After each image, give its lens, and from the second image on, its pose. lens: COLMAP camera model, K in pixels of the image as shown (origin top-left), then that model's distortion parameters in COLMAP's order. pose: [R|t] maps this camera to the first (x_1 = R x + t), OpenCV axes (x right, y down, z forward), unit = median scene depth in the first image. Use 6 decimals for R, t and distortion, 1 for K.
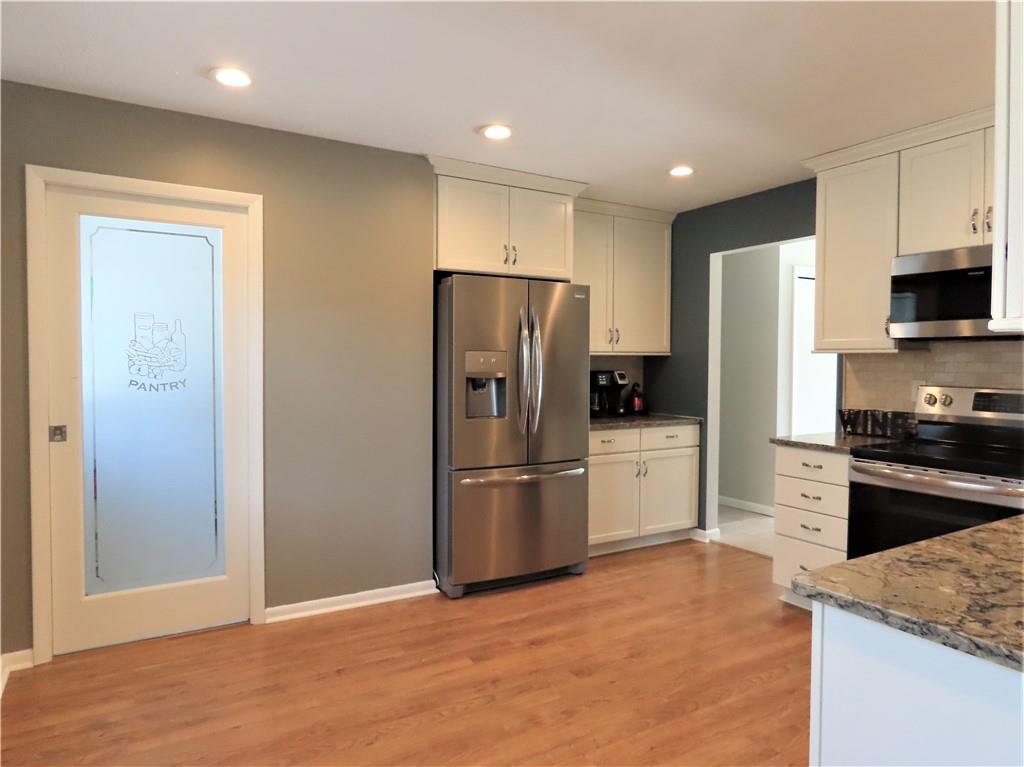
lens RADIAL K [[660.3, 0, 512.0], [0, 660.3, 383.5], [0, 0, 1]] dist [-0.004299, -0.001698]
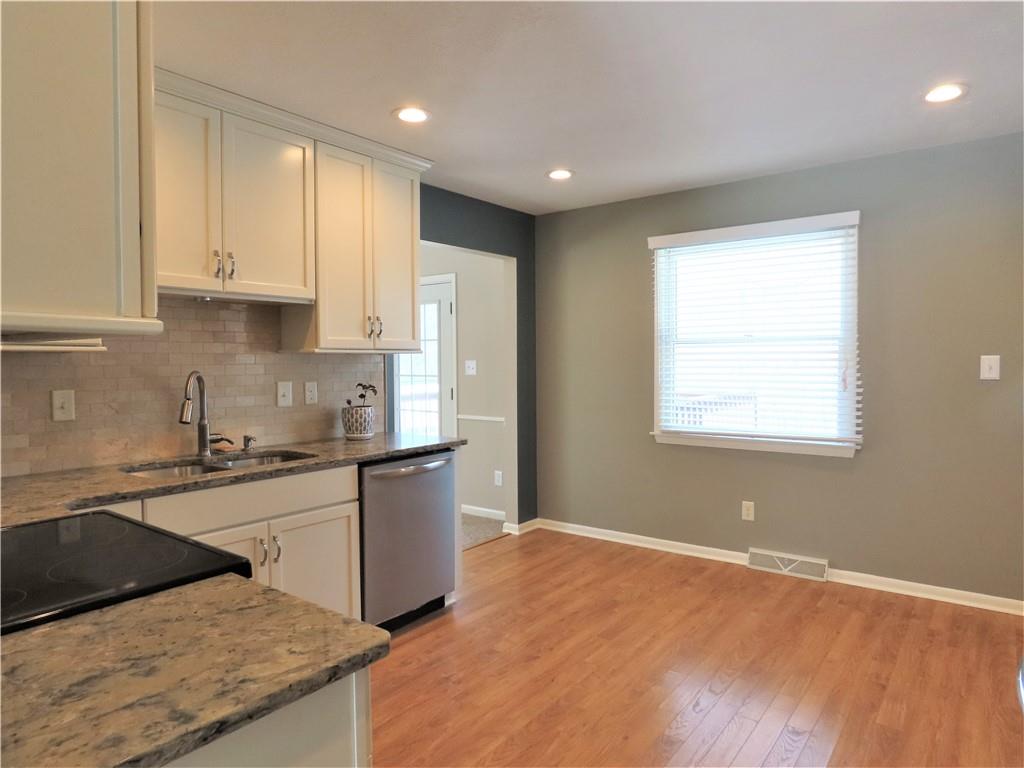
lens RADIAL K [[649.9, 0, 512.0], [0, 649.9, 384.0], [0, 0, 1]] dist [0.001349, 0.002096]
pose [[-0.930663, 0.014676, -0.365583, 0.527964], [-0.011786, 0.997474, 0.070045, -0.053936], [0.365688, 0.069498, -0.928139, 1.516404]]
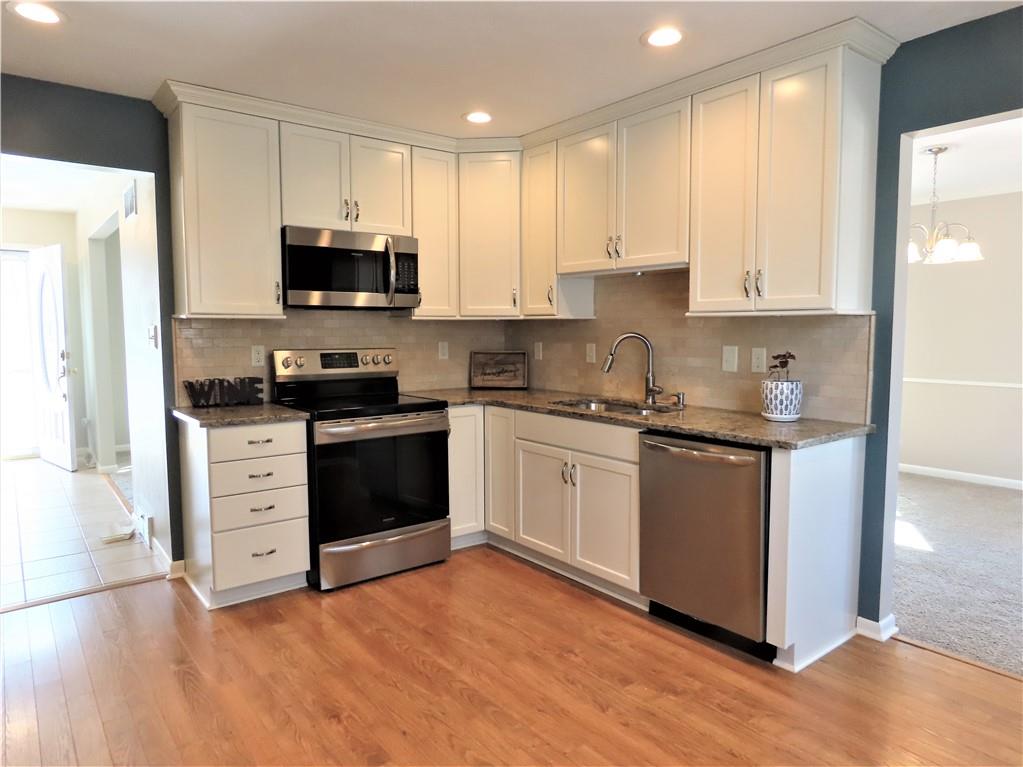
lens RADIAL K [[659.6, 0, 511.5], [0, 659.6, 383.5], [0, 0, 1]] dist [-0.004299, -0.001698]
pose [[-0.115297, -0.087914, 0.989433, -0.546252], [0.040396, 0.994837, 0.093102, -0.030614], [-0.992509, 0.050703, -0.111150, 0.840073]]
